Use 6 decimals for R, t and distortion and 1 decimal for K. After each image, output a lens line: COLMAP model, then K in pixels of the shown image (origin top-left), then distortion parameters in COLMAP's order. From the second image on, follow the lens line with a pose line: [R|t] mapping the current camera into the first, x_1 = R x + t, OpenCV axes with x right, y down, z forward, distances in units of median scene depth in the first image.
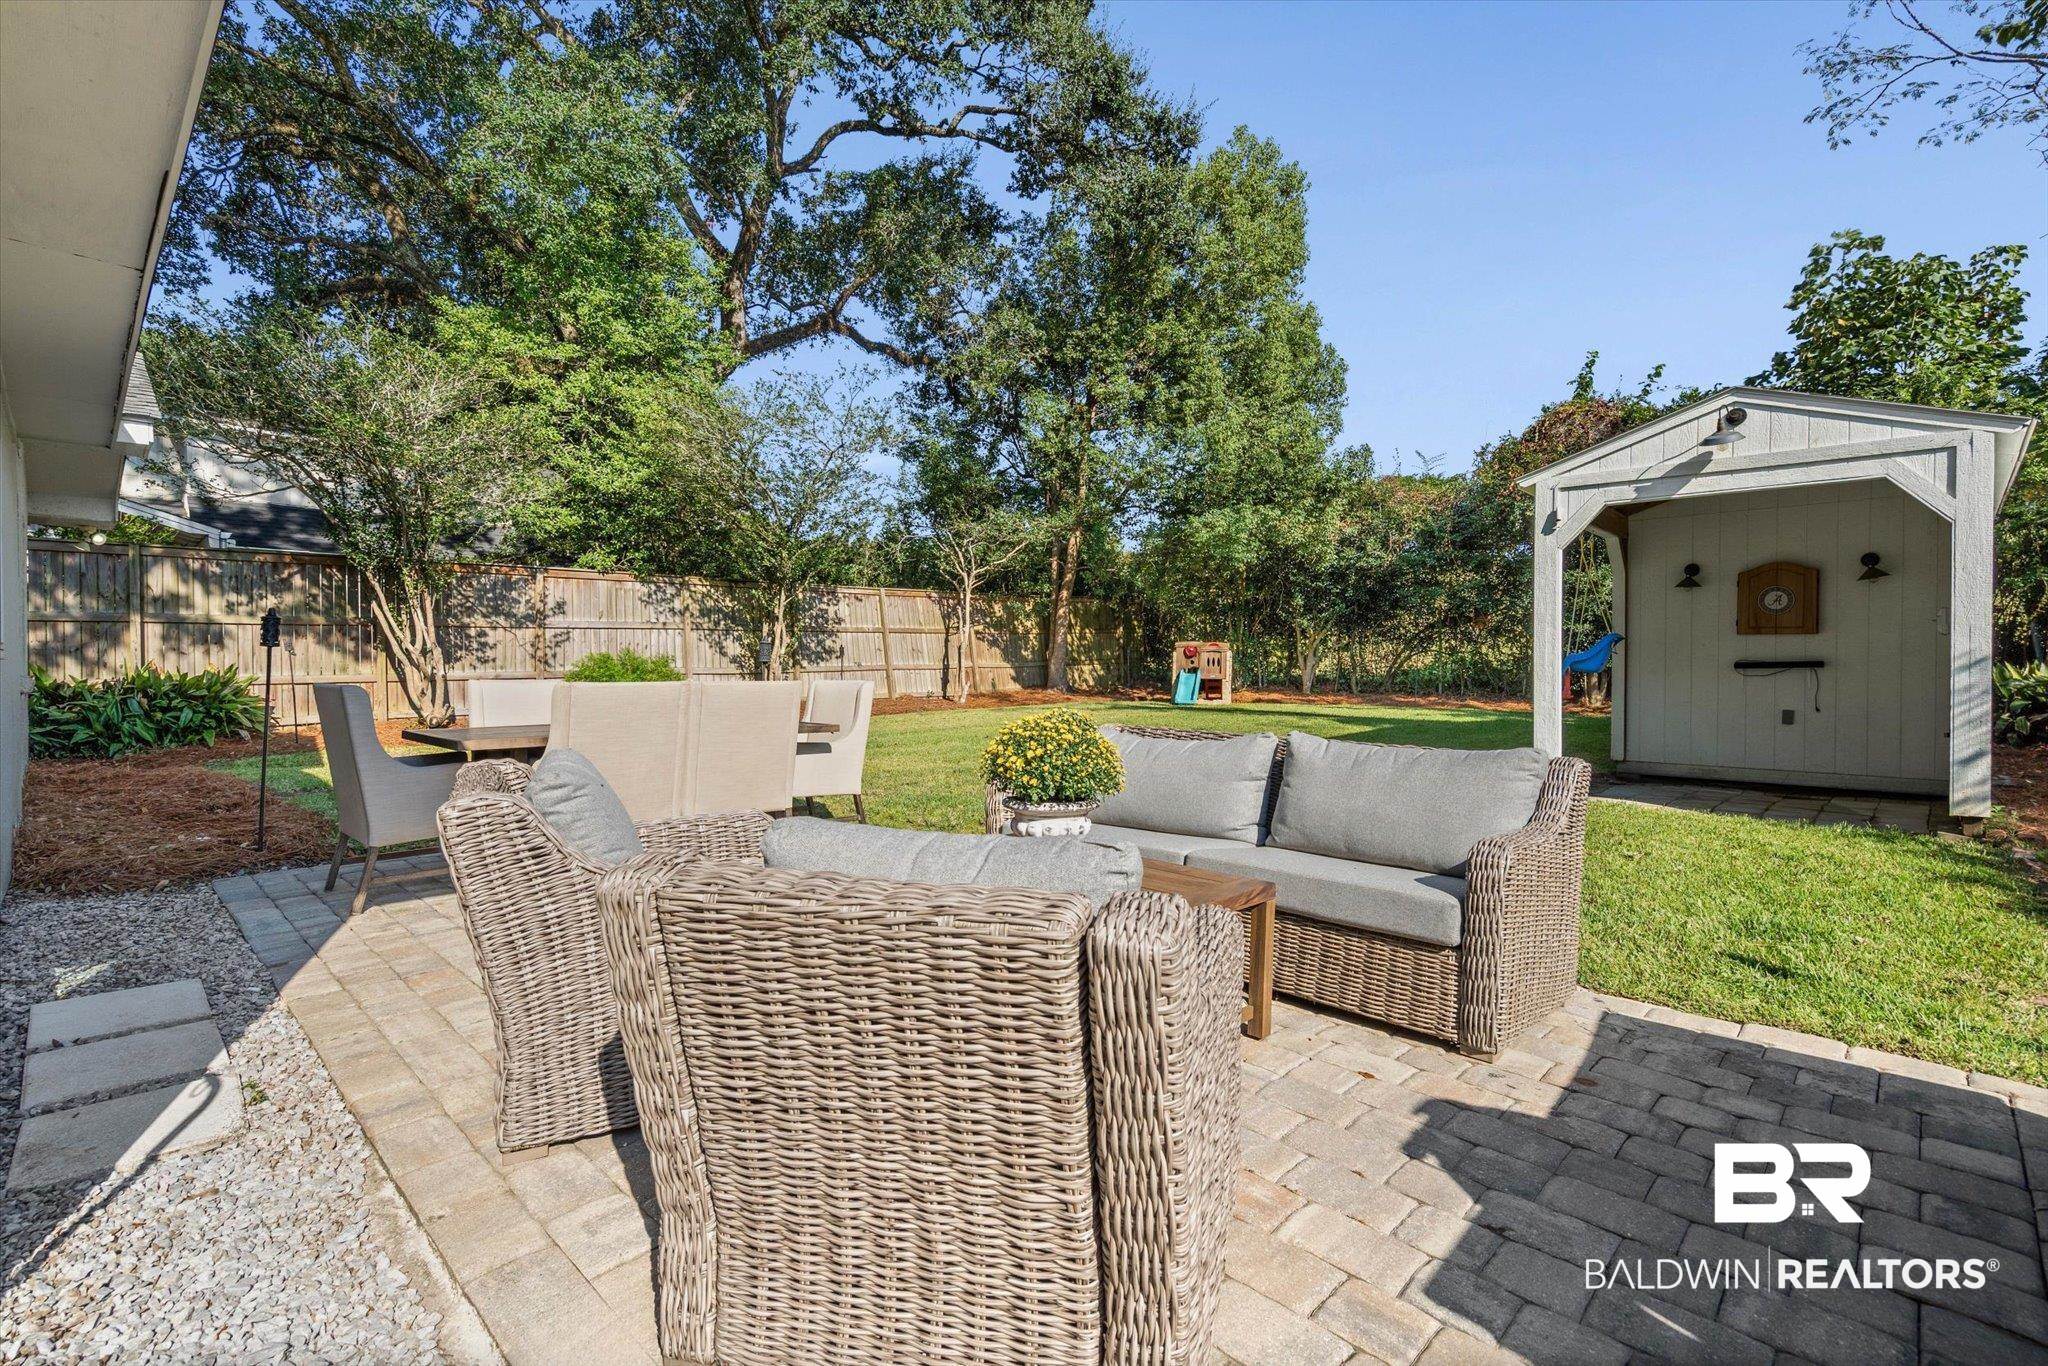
lens RADIAL K [[941.1, 0, 1004.3], [0, 941.1, 679.0], [0, 0, 1]] dist [-0.000406, -0.000086]
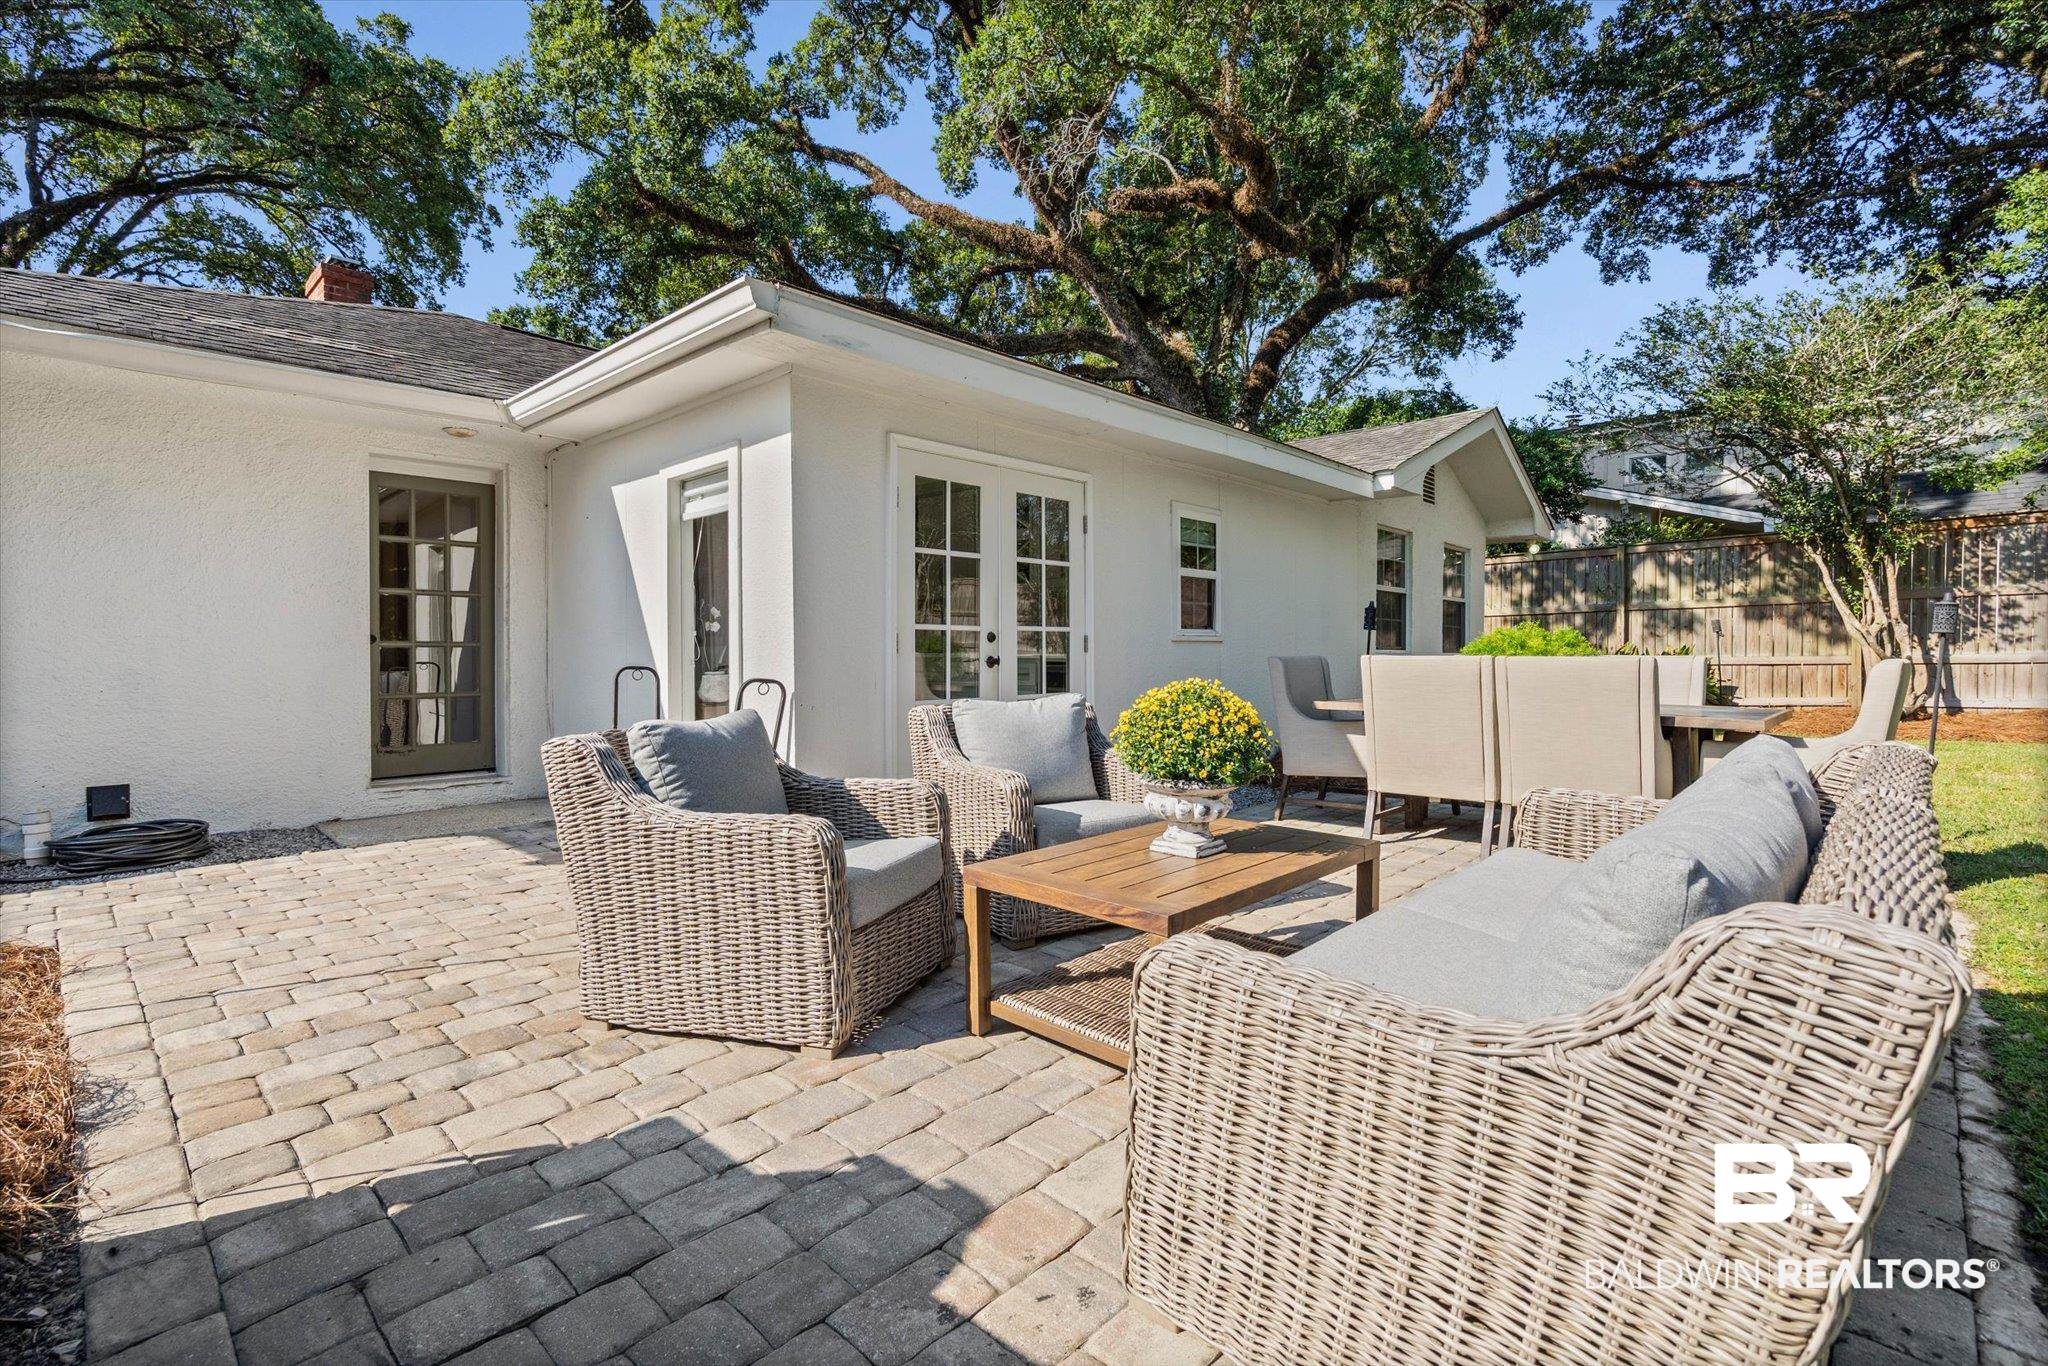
lens RADIAL K [[941.1, 0, 1004.3], [0, 941.1, 679.0], [0, 0, 1]] dist [-0.000406, -0.000086]
pose [[-0.003362, 0.022834, -0.999734, 0.259109], [-0.005759, 0.999722, 0.022853, -0.000125], [0.999978, 0.005834, -0.003230, 0.216483]]
